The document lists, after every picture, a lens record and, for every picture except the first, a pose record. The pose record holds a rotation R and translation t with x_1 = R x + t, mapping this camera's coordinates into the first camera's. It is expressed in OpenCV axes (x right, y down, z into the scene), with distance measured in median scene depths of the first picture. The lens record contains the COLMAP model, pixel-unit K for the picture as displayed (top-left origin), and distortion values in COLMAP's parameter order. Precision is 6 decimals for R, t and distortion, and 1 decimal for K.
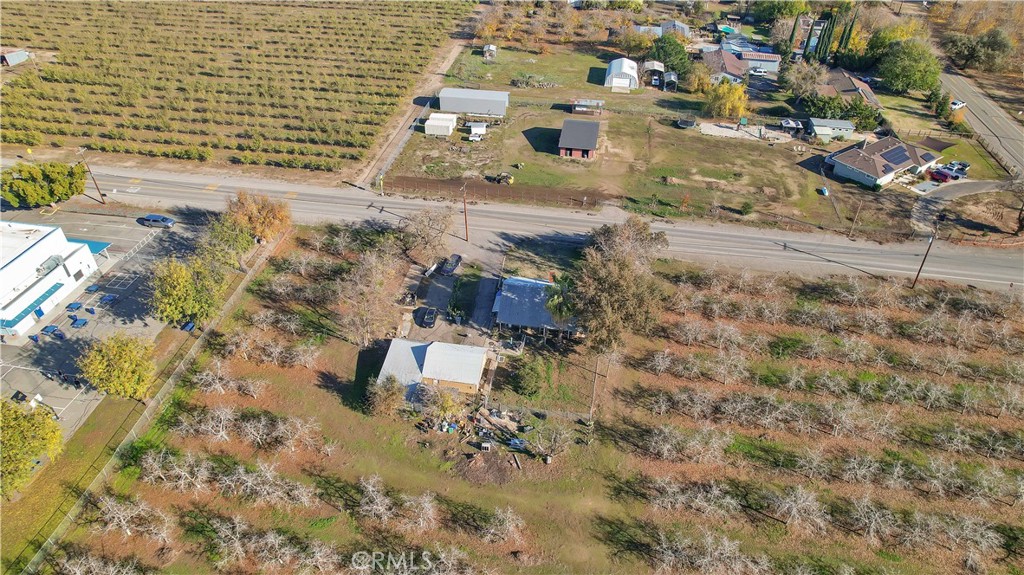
lens RADIAL K [[664.3, 0, 514.1], [0, 664.3, 290.9], [0, 0, 1]] dist [-0.084756, 0.077089]
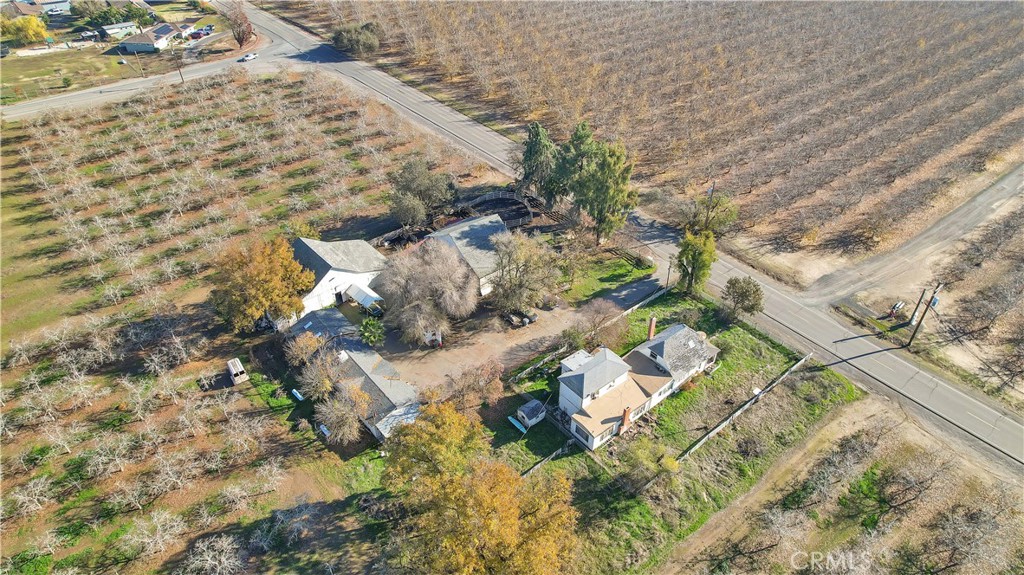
lens RADIAL K [[664.3, 0, 514.1], [0, 664.3, 290.9], [0, 0, 1]] dist [-0.084756, 0.077089]
pose [[0.656411, -0.466797, 0.592643, -0.060071], [0.459380, 0.870464, 0.176814, 0.439926], [-0.598411, 0.156186, 0.785818, -0.601950]]
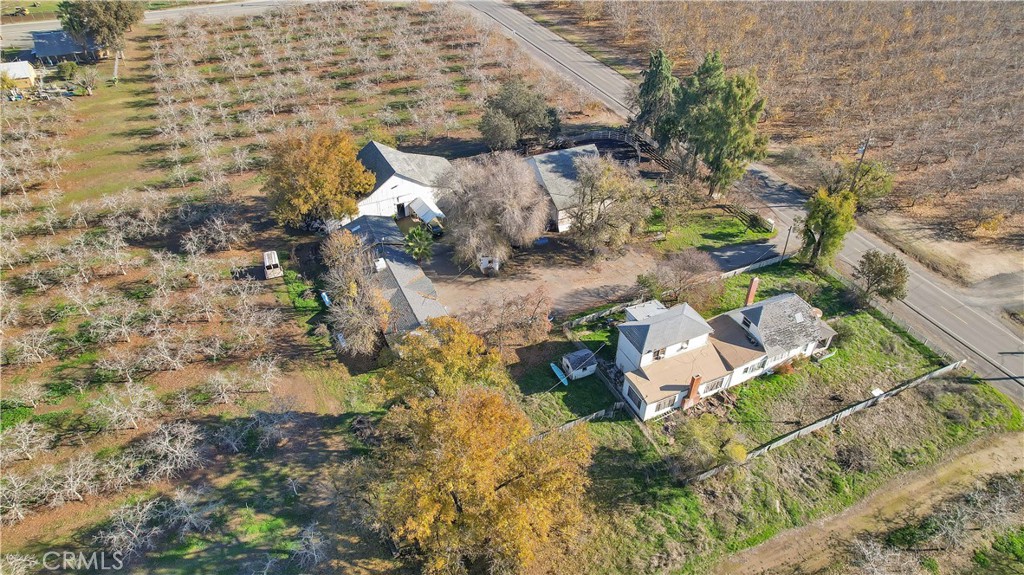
lens RADIAL K [[664.3, 0, 514.1], [0, 664.3, 290.9], [0, 0, 1]] dist [-0.084756, 0.077089]
pose [[0.826110, -0.352359, 0.439756, 0.022683], [0.343164, 0.933569, 0.103377, 0.538755], [-0.446969, 0.065508, 0.892148, -0.538888]]
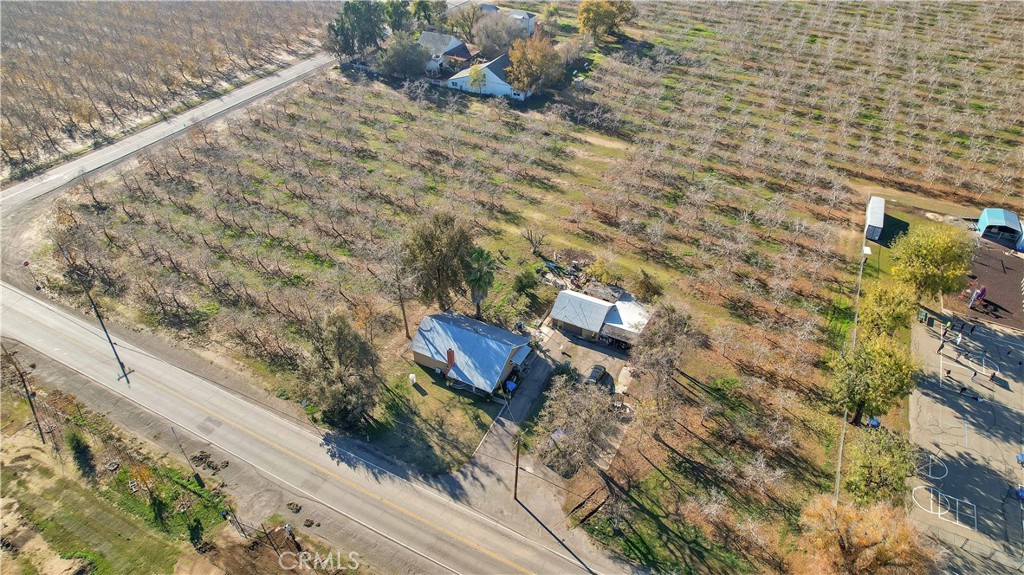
lens RADIAL K [[664.3, 0, 514.1], [0, 664.3, 290.9], [0, 0, 1]] dist [-0.084756, 0.077089]
pose [[-0.949088, -0.207200, 0.237278, -0.153097], [0.177056, 0.272124, 0.945833, -0.626270], [-0.260546, 0.939690, -0.221583, 0.818752]]
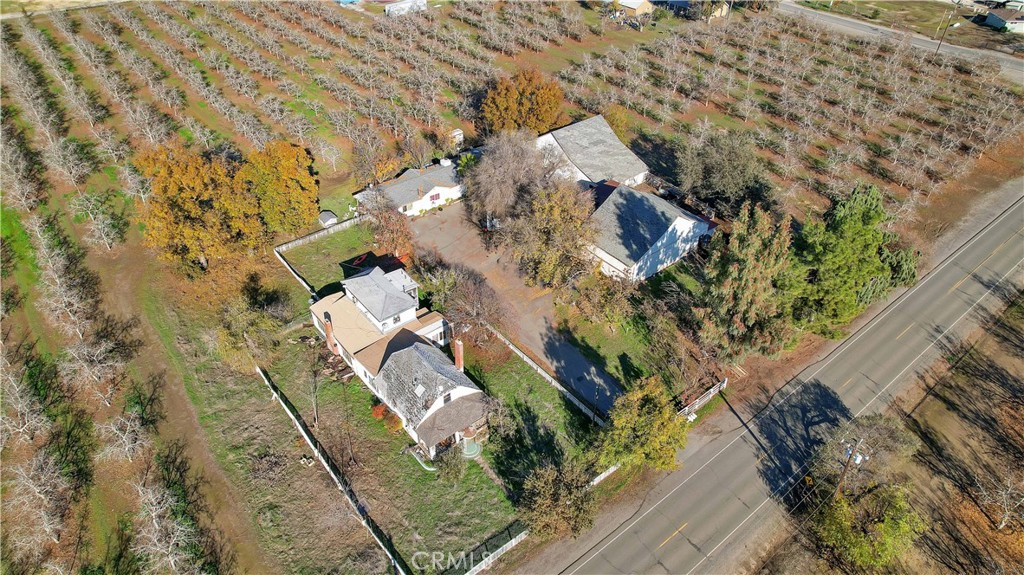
lens RADIAL K [[664.3, 0, 514.1], [0, 664.3, 290.9], [0, 0, 1]] dist [-0.084756, 0.077089]
pose [[0.745952, 0.405265, -0.528503, 0.707093], [-0.407273, 0.905458, 0.119477, 0.546187], [0.526957, 0.126121, 0.840482, -0.533366]]
